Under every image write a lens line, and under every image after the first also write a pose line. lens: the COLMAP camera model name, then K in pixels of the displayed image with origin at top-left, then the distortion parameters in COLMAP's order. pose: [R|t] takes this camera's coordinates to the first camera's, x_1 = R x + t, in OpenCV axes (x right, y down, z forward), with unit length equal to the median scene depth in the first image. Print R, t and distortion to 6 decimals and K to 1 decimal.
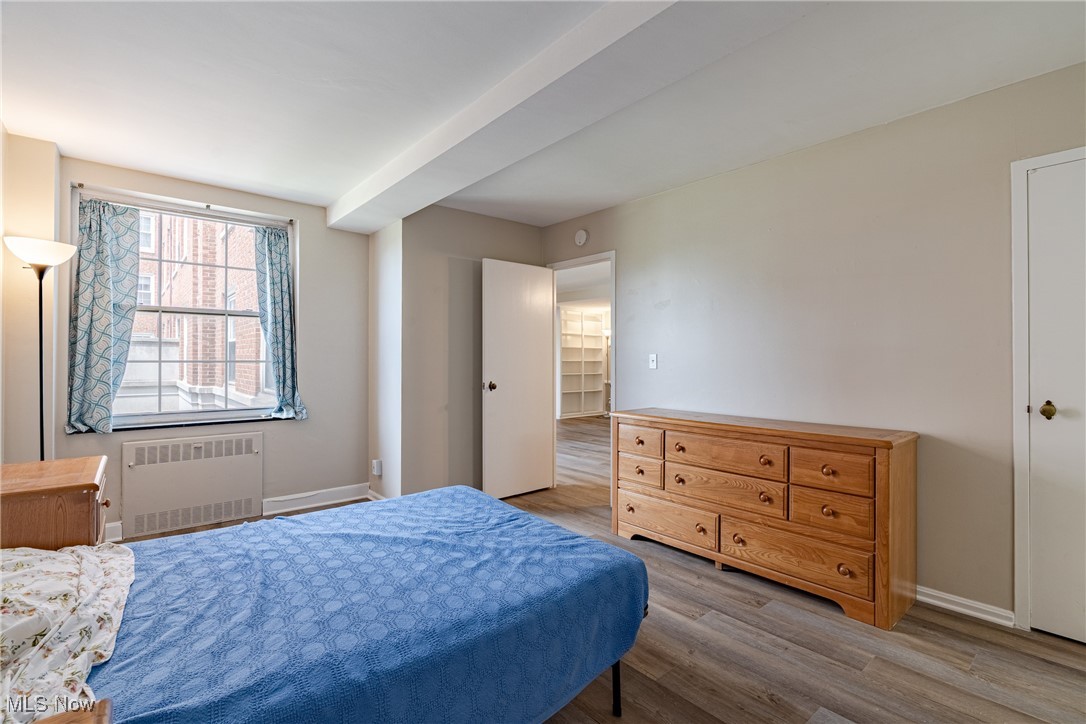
lens RADIAL K [[493.1, 0, 538.2], [0, 493.1, 356.1], [0, 0, 1]] dist [-0.004807, 0.000807]
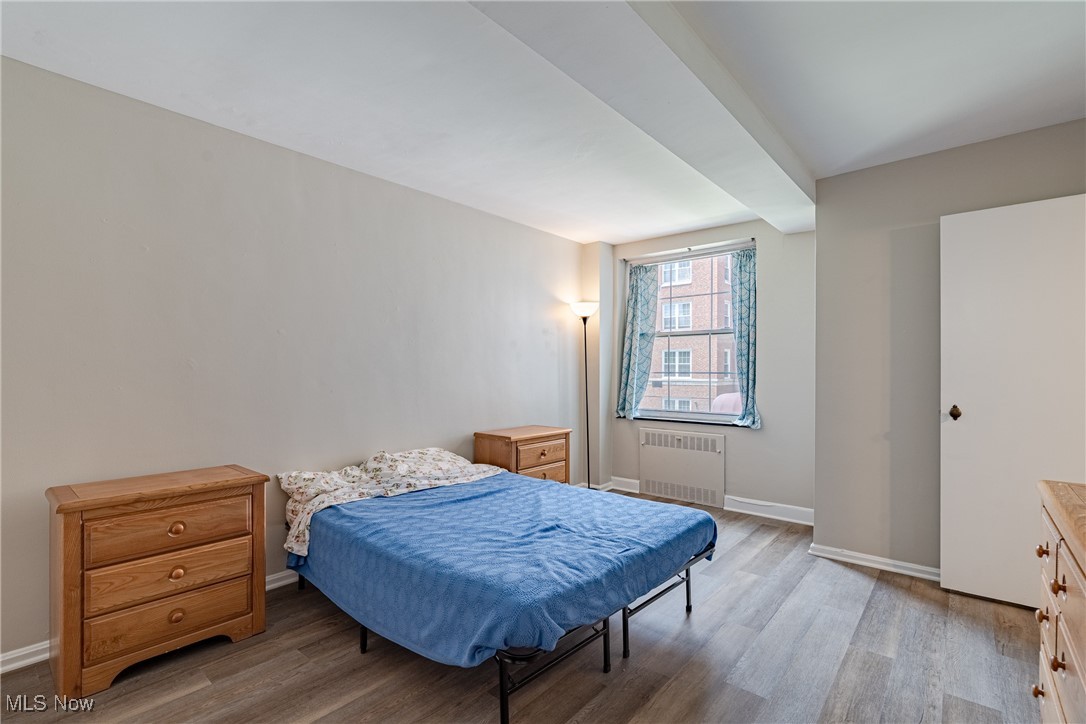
lens RADIAL K [[493.1, 0, 544.6], [0, 493.1, 369.2], [0, 0, 1]] dist [-0.004807, 0.000807]
pose [[0.172298, -0.004012, -0.985037, 0.572371], [0.006588, 0.999974, -0.002921, 0.004047], [0.985023, -0.005986, 0.172320, 0.475724]]
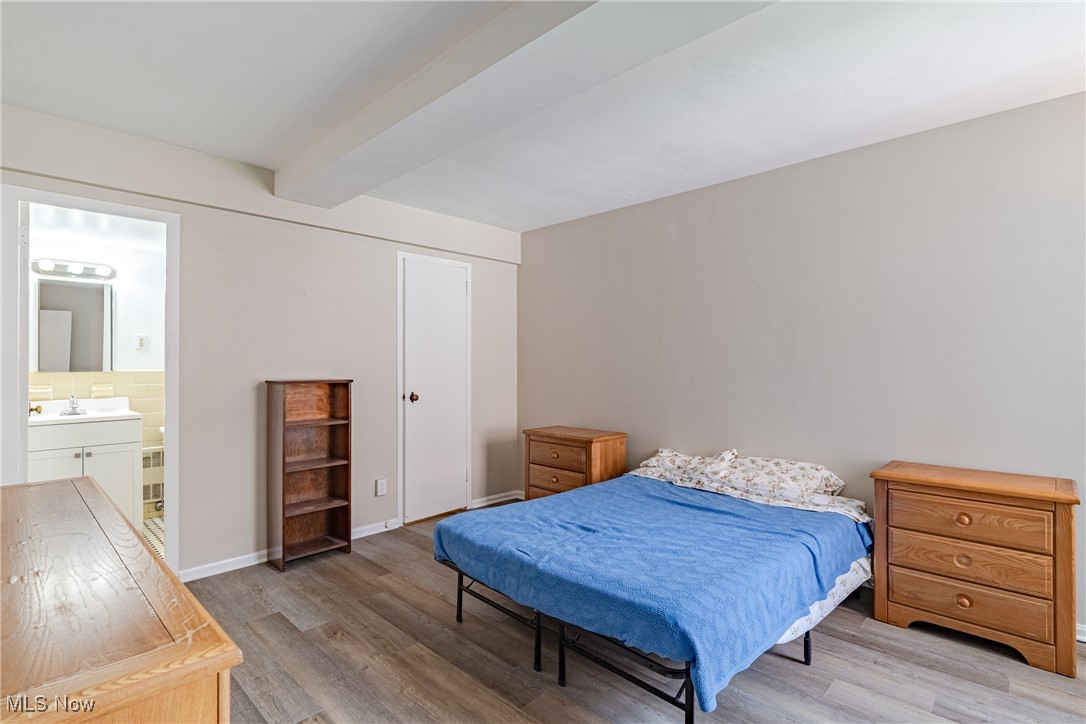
lens RADIAL K [[523.4, 0, 542.1], [0, 523.4, 363.8], [0, 0, 1]] dist [-0.000504, 0.000155]
pose [[-0.992872, -0.000480, -0.119186, 0.053706], [0.000289, 0.999979, -0.006434, -0.003750], [0.119187, -0.006423, -0.992851, 1.316319]]
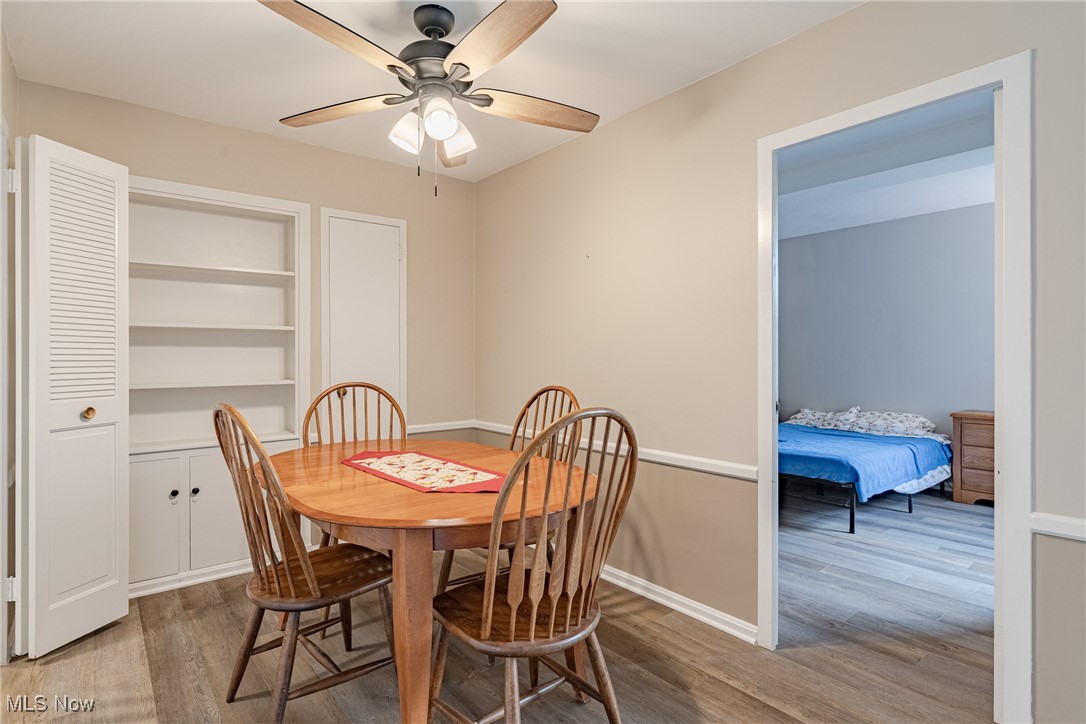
lens RADIAL K [[557.3, 0, 543.5], [0, 557.3, 358.6], [0, 0, 1]] dist [-0.000709, 0.000181]
pose [[-0.999958, 0.002588, -0.008769, 0.506439], [0.002592, 0.999997, -0.000398, 0.014974], [0.008768, -0.000421, -0.999961, 1.987019]]
